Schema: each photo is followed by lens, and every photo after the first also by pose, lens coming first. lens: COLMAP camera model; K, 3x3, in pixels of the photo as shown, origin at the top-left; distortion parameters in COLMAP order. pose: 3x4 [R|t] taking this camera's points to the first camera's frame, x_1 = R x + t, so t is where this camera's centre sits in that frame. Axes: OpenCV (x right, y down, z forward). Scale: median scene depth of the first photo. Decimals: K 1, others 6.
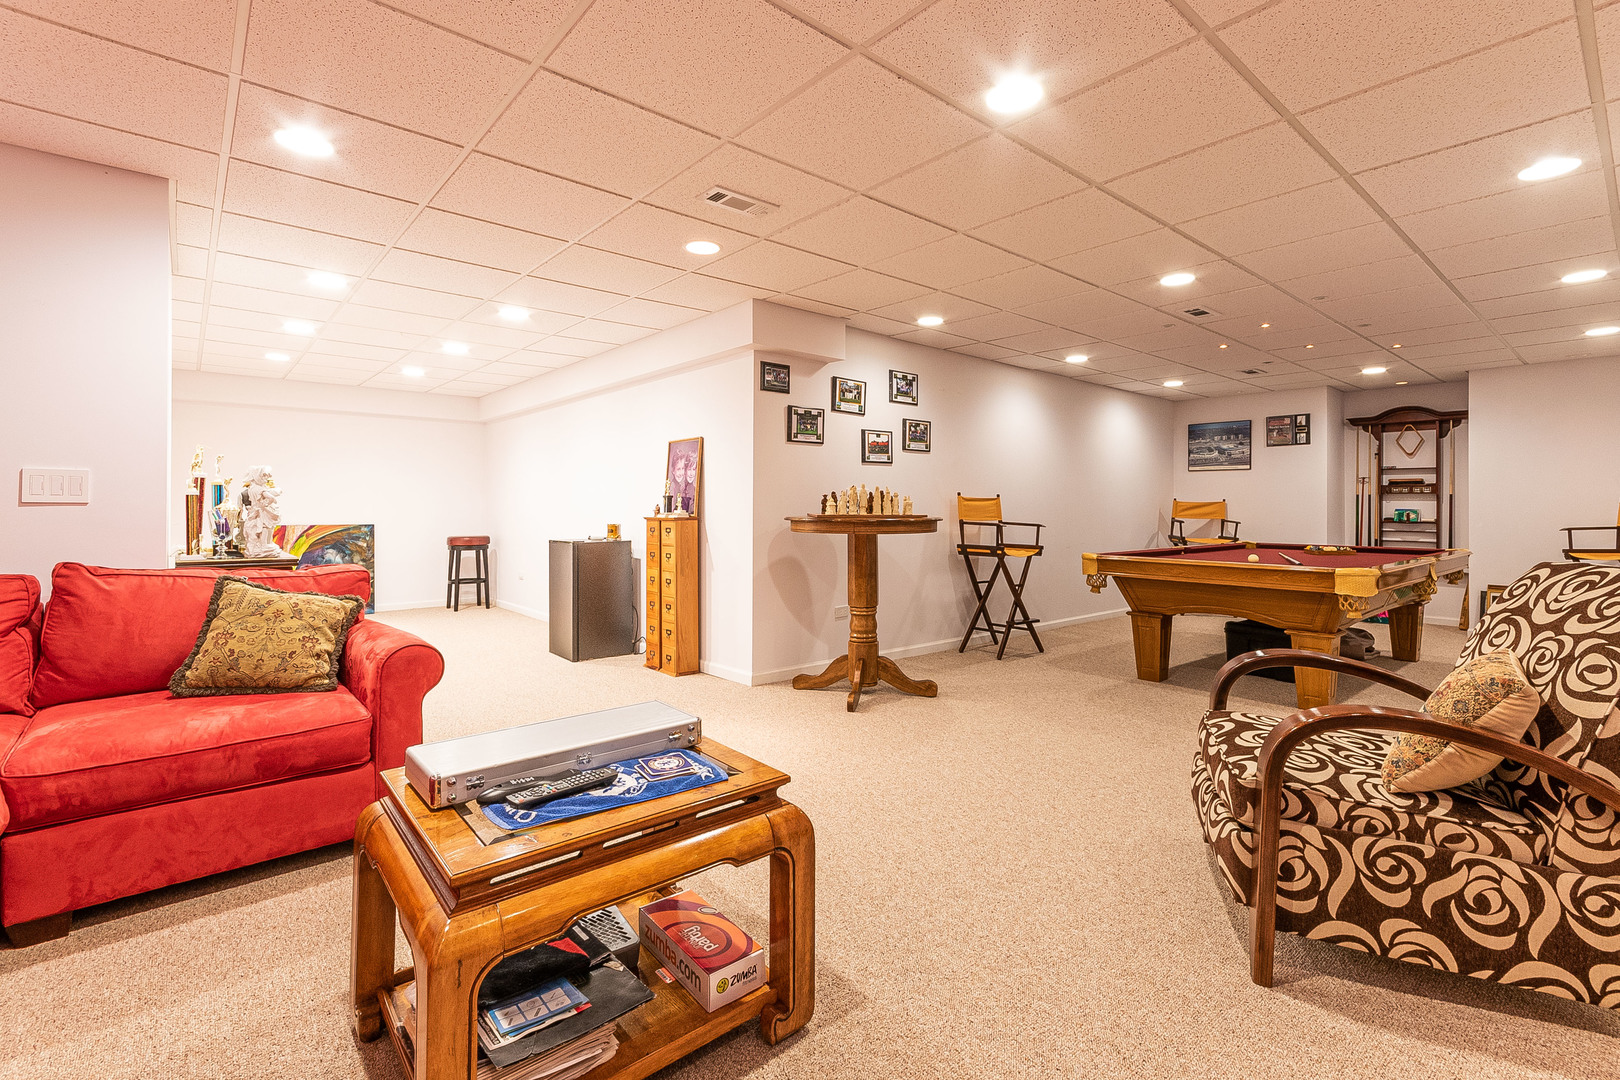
lens RADIAL K [[731.3, 0, 807.1], [0, 731.3, 506.5], [0, 0, 1]] dist [0.000432, 0.000506]
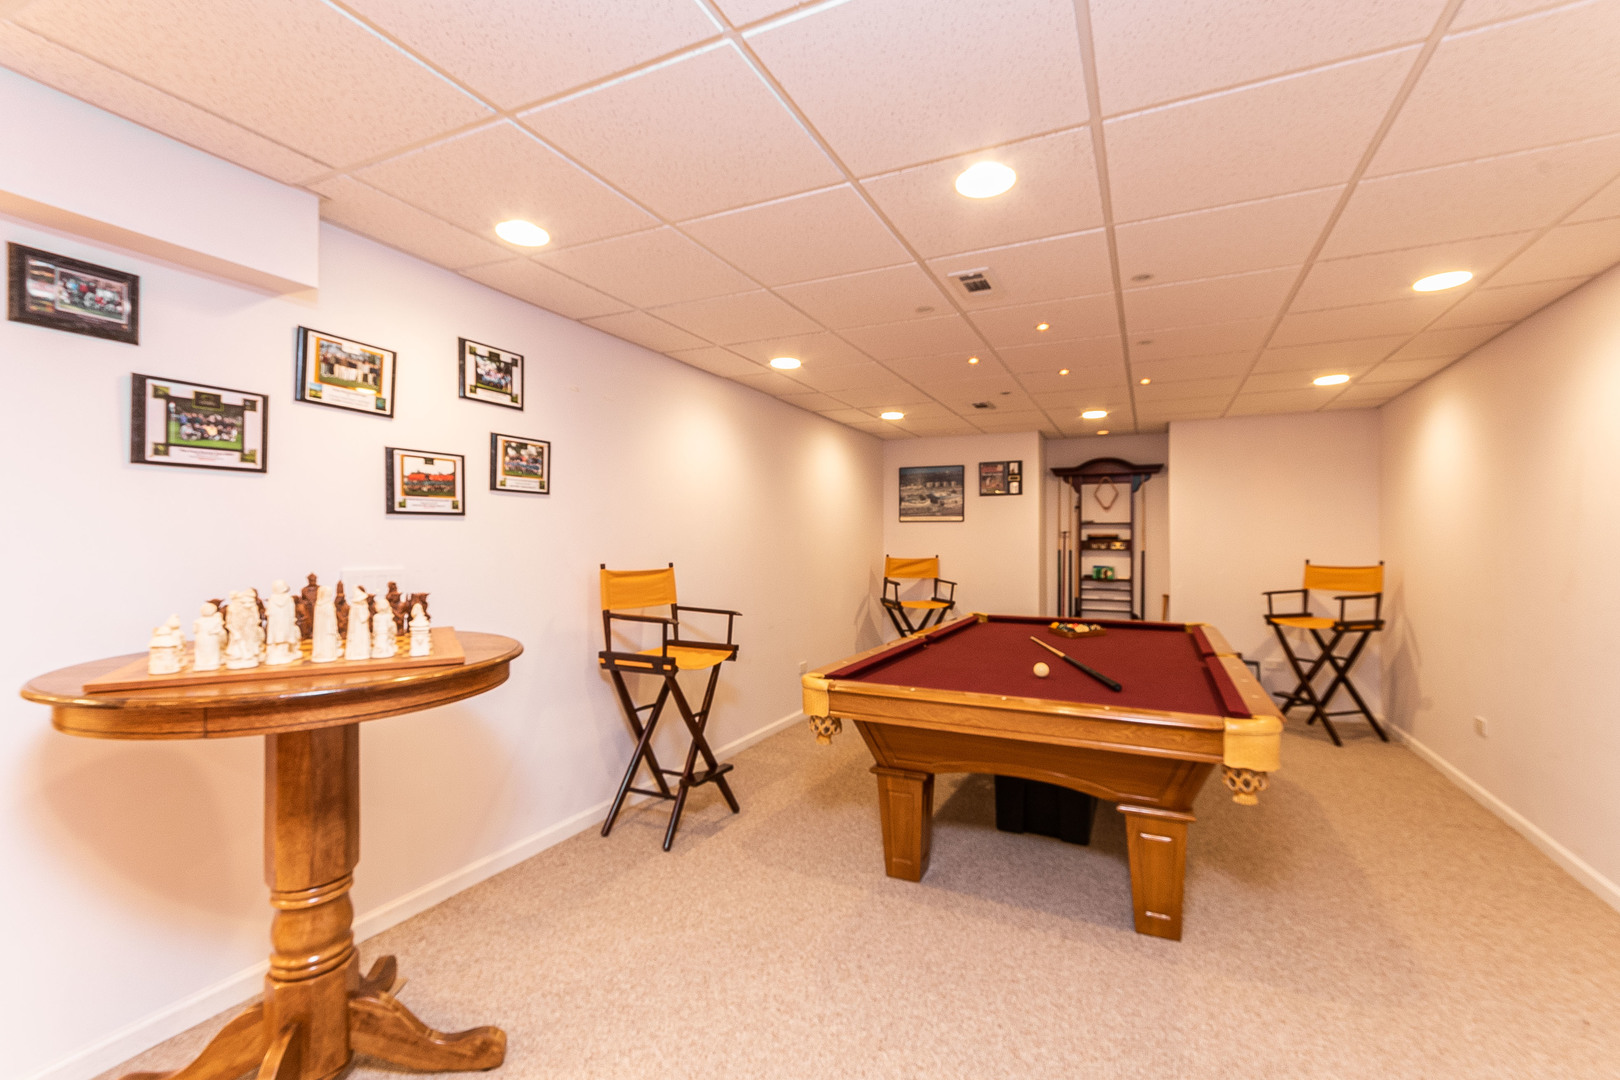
lens RADIAL K [[716.7, 0, 810.0], [0, 716.7, 540.0], [0, 0, 1]] dist [-0.002338, 0.000023]
pose [[0.916129, 0.000427, 0.400883, 0.128957], [0.000670, 0.999996, -0.002595, -0.037006], [-0.400883, 0.002646, 0.916125, 0.399932]]
